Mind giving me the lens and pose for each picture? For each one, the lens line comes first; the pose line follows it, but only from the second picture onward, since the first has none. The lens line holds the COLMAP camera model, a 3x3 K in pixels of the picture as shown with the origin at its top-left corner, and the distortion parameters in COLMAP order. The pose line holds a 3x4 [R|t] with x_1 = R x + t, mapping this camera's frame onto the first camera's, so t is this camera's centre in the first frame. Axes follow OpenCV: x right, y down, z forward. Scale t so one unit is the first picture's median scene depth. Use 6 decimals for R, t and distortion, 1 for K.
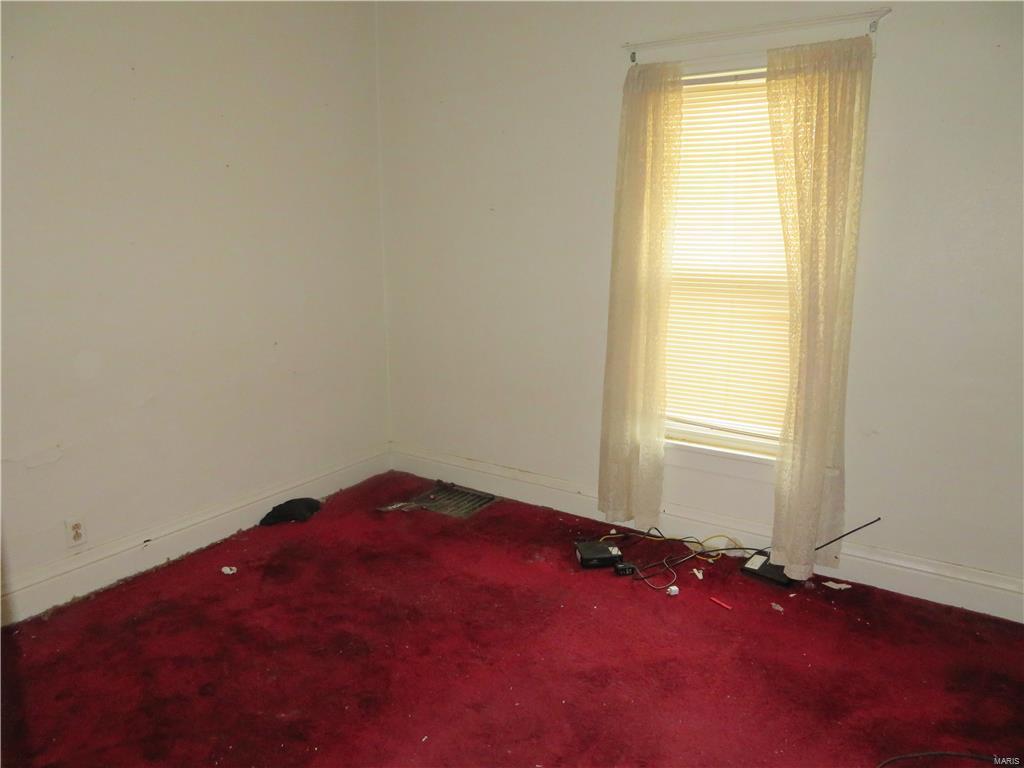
lens RADIAL K [[729.2, 0, 512.0], [0, 729.2, 384.0], [0, 0, 1]] dist [-0.005609, -0.003710]
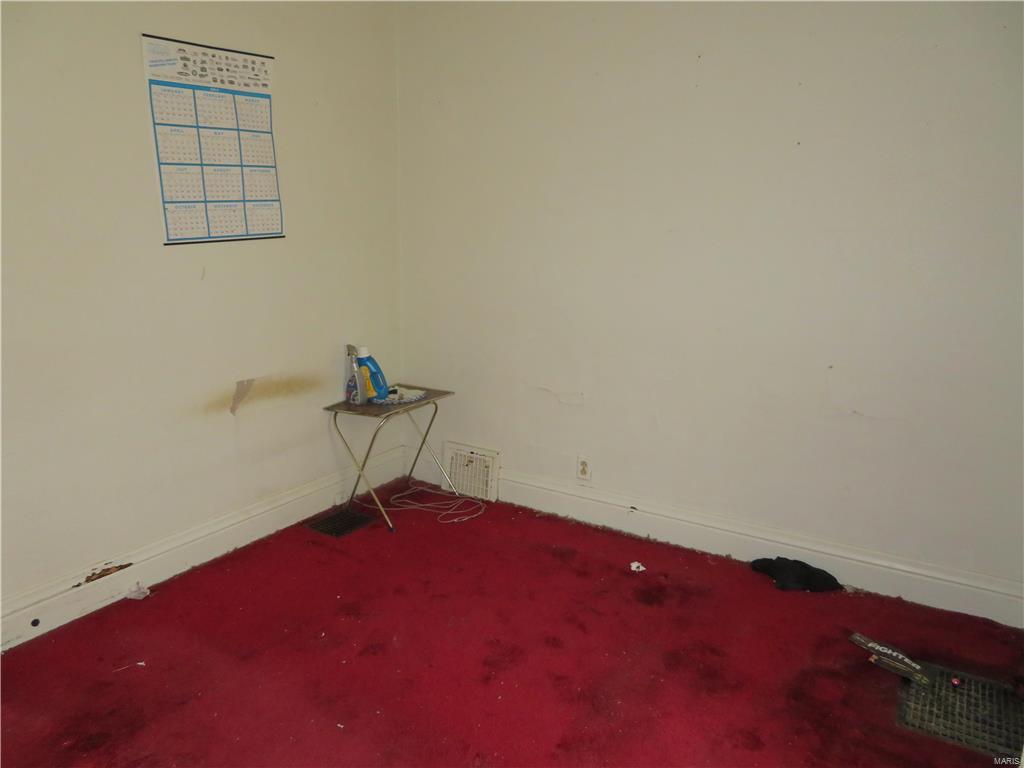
lens RADIAL K [[729.2, 0, 512.0], [0, 729.2, 384.0], [0, 0, 1]] dist [-0.005609, -0.003710]
pose [[0.018660, 0.226664, -0.973794, 0.489103], [-0.219966, 0.951031, 0.217151, -0.148652], [0.975329, 0.210150, 0.067604, 0.700843]]
